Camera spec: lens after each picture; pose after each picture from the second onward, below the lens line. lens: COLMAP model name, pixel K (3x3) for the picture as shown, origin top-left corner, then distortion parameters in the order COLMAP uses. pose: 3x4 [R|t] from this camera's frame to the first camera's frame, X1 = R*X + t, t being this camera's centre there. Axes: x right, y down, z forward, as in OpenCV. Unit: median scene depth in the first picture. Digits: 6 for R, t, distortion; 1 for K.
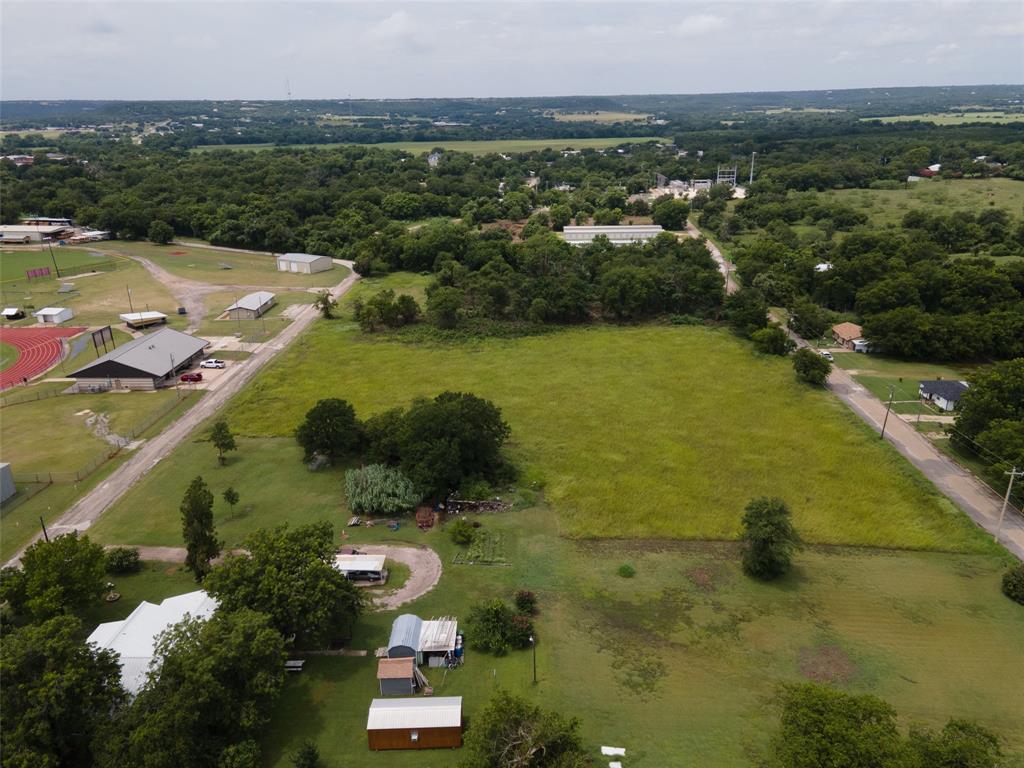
lens RADIAL K [[742.7, 0, 518.3], [0, 742.7, 381.6], [0, 0, 1]] dist [0.039377, 0.015600]
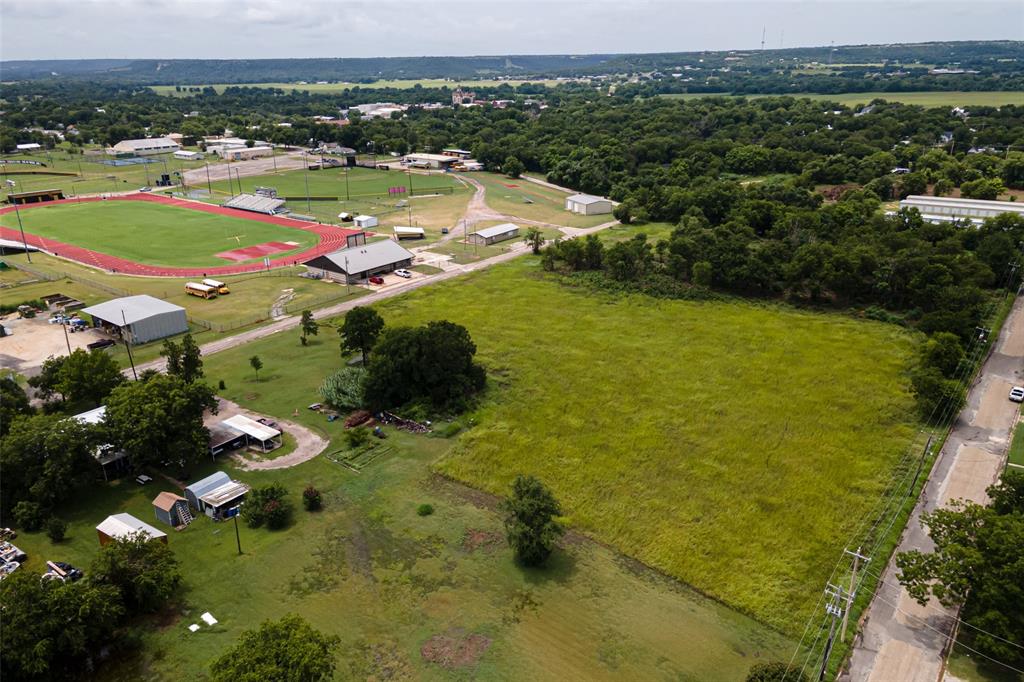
lens RADIAL K [[742.4, 0, 518.1], [0, 742.4, 349.4], [0, 0, 1]] dist [0.031890, 0.044625]
pose [[0.816370, 0.212682, -0.536941, 0.386523], [-0.201299, 0.976207, 0.080618, -0.035768], [0.541311, 0.042272, 0.839759, 0.102212]]
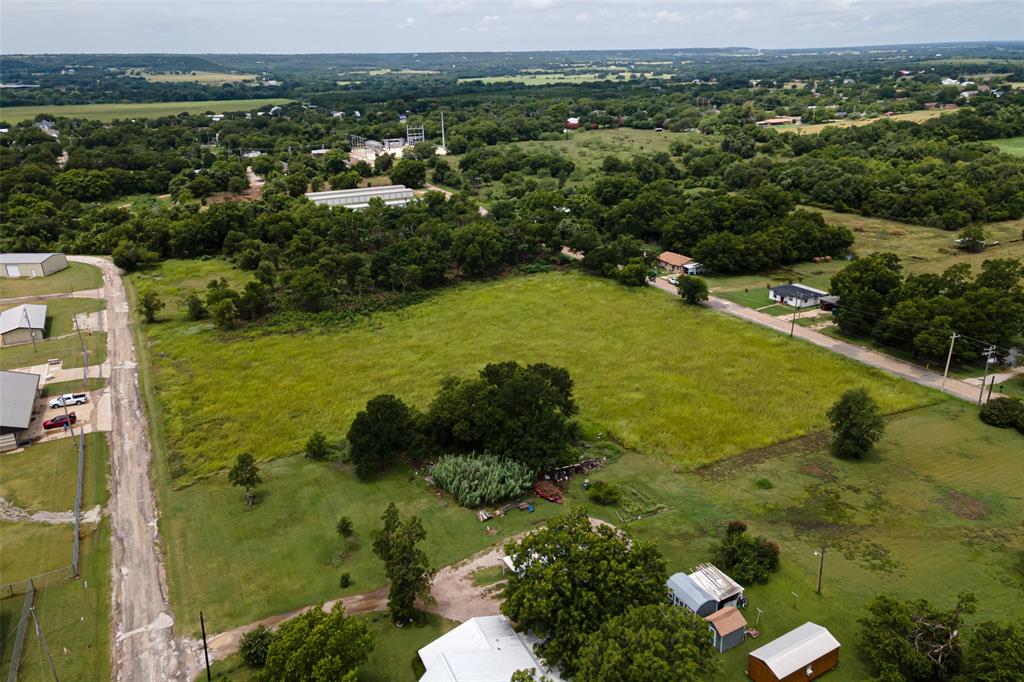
lens RADIAL K [[742.4, 0, 515.9], [0, 742.4, 336.3], [0, 0, 1]] dist [0.031890, 0.044625]
pose [[0.874759, -0.172722, 0.452729, -0.329092], [0.175902, 0.983769, 0.035445, -0.033300], [-0.451503, 0.048630, 0.890943, 0.086637]]
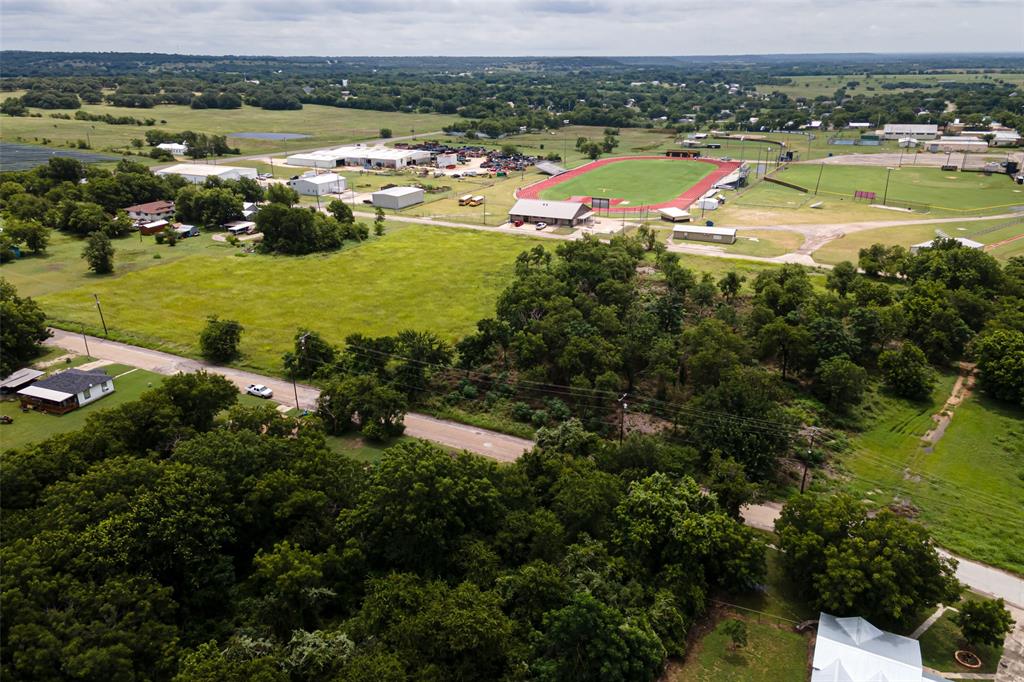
lens RADIAL K [[742.4, 0, 514.4], [0, 742.4, 341.2], [0, 0, 1]] dist [0.031890, 0.044625]
pose [[-0.394873, 0.343559, -0.852081, 0.900086], [-0.312349, 0.822003, 0.476181, -0.494312], [0.864010, 0.454178, -0.217277, 1.310683]]
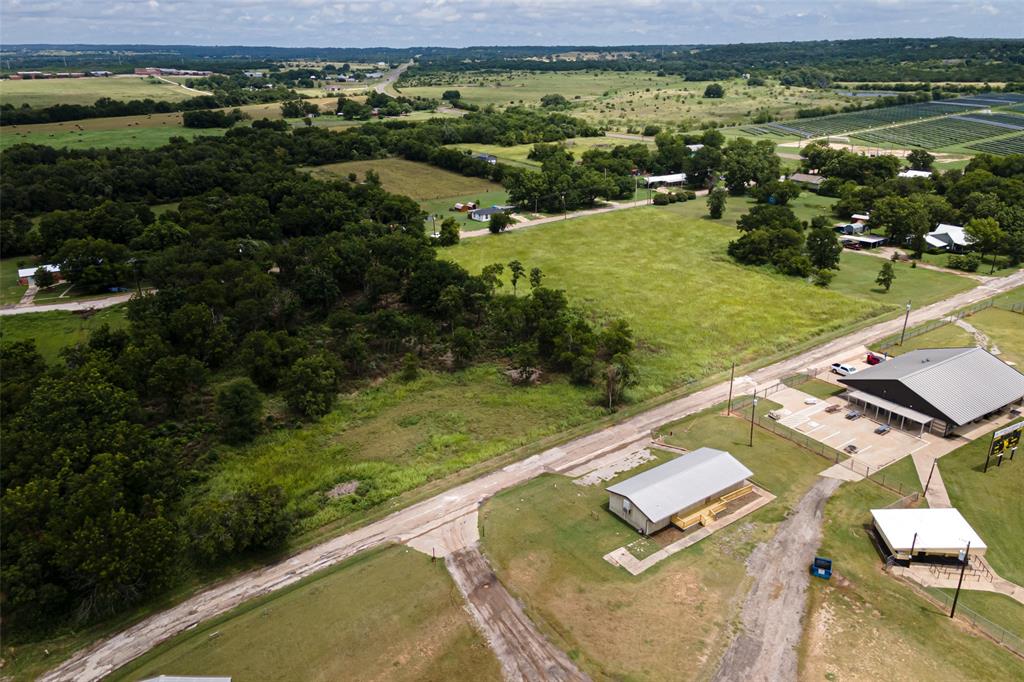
lens RADIAL K [[742.4, 0, 516.1], [0, 742.4, 343.1], [0, 0, 1]] dist [0.031890, 0.044625]
pose [[-0.588572, -0.279010, 0.758773, -0.755764], [0.297906, 0.797662, 0.524393, -0.536813], [-0.751555, 0.534686, -0.386363, 1.475595]]
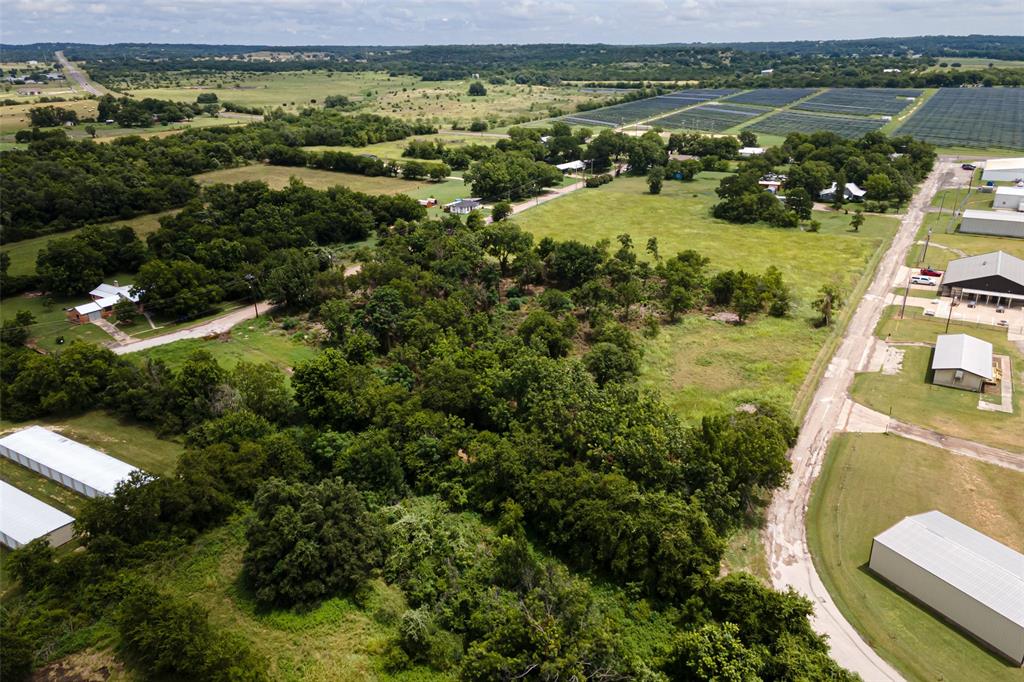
lens RADIAL K [[742.4, 0, 514.6], [0, 742.4, 340.8], [0, 0, 1]] dist [0.031890, 0.044625]
pose [[-0.867828, -0.160829, 0.470115, -0.400513], [0.194512, 0.760679, 0.619300, -0.712829], [-0.457208, 0.628889, -0.628856, 1.915463]]
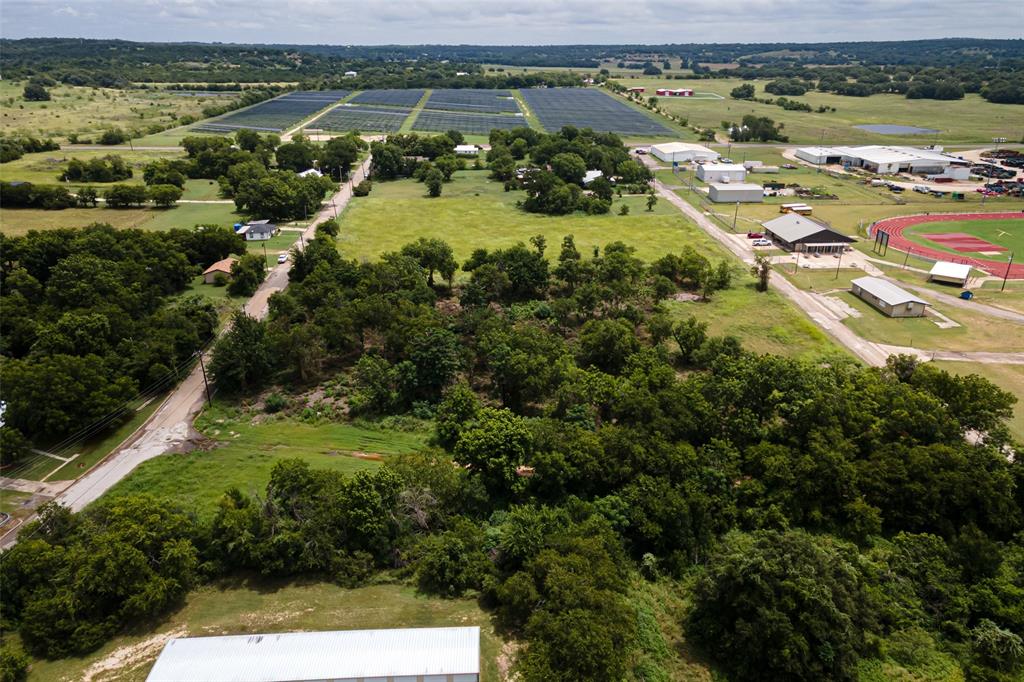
lens RADIAL K [[742.4, 0, 515.6], [0, 742.4, 340.3], [0, 0, 1]] dist [0.031890, 0.044625]
pose [[-0.996764, 0.044438, -0.066979, 0.113222], [-0.011862, 0.742834, 0.669371, -0.730553], [0.079500, 0.668000, -0.739903, 1.950364]]
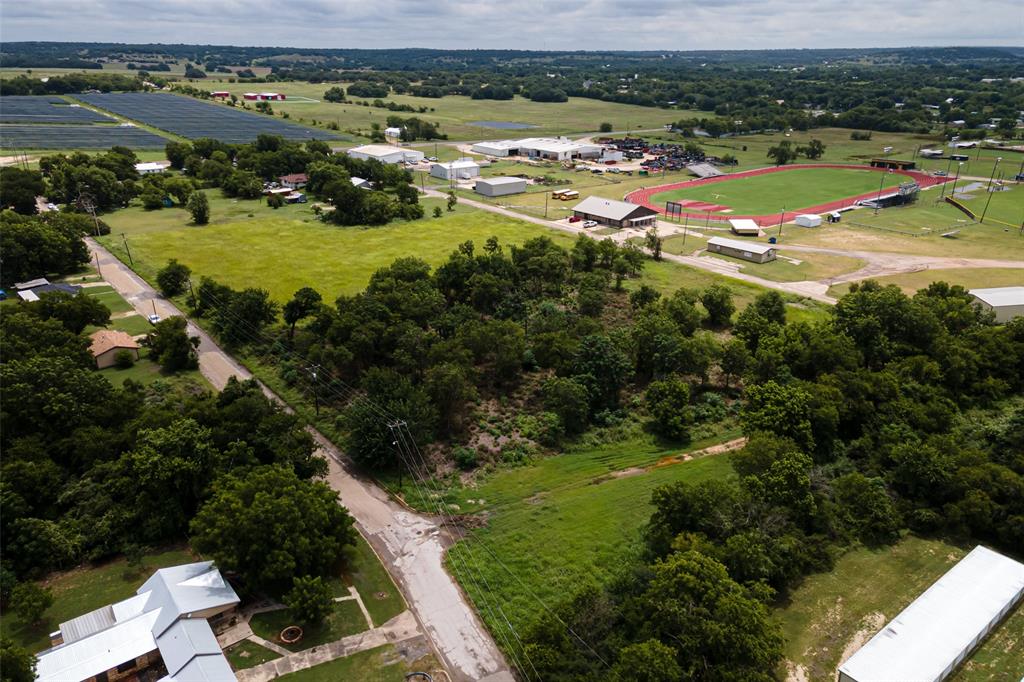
lens RADIAL K [[742.4, 0, 514.8], [0, 742.4, 341.8], [0, 0, 1]] dist [0.031890, 0.044625]
pose [[-0.754777, 0.251137, -0.606004, 0.626422], [-0.221408, 0.772072, 0.595721, -0.655229], [0.617486, 0.583811, -0.527139, 1.733430]]
